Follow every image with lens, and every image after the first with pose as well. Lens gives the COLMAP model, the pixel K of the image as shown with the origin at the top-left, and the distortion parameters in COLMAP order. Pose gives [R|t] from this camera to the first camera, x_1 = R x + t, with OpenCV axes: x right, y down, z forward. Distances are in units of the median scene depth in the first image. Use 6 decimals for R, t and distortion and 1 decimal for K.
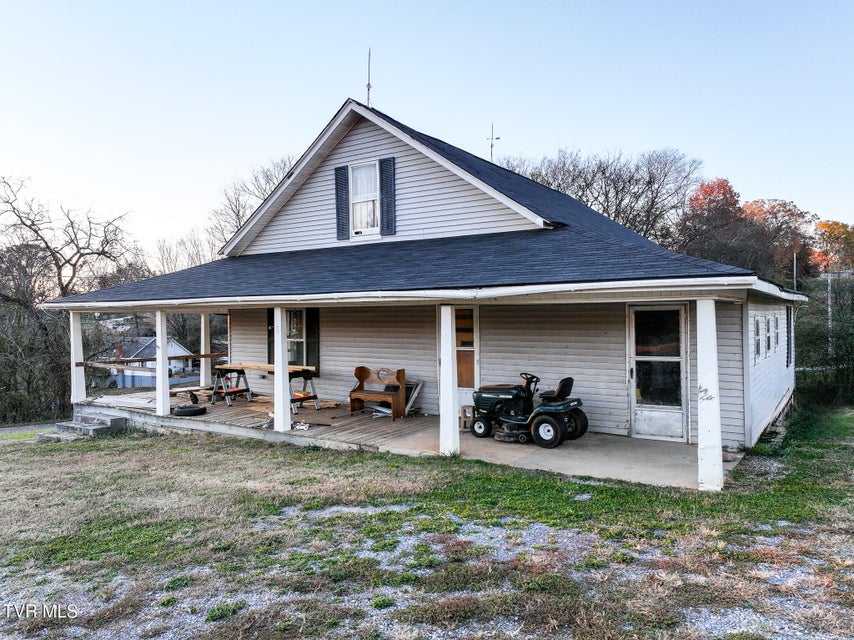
lens RADIAL K [[597.0, 0, 427.0], [0, 597.0, 319.4], [0, 0, 1]] dist [0.002781, 0.010231]
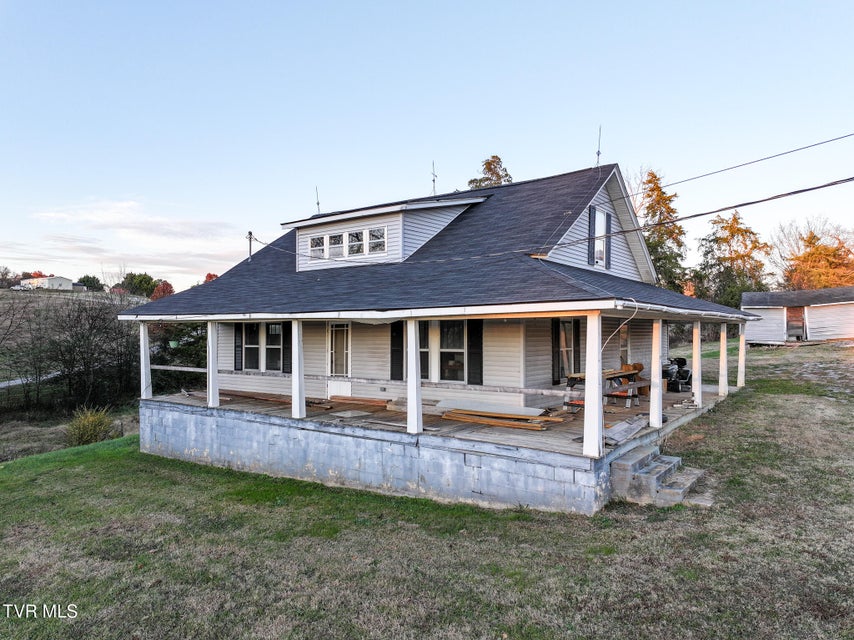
lens RADIAL K [[597.0, 0, 430.4], [0, 597.0, 321.9], [0, 0, 1]] dist [0.002781, 0.010231]
pose [[0.039604, 0.023342, 0.998943, -1.454724], [0.008194, 0.999686, -0.023685, 0.010697], [-0.999182, 0.009123, 0.039400, 1.353829]]
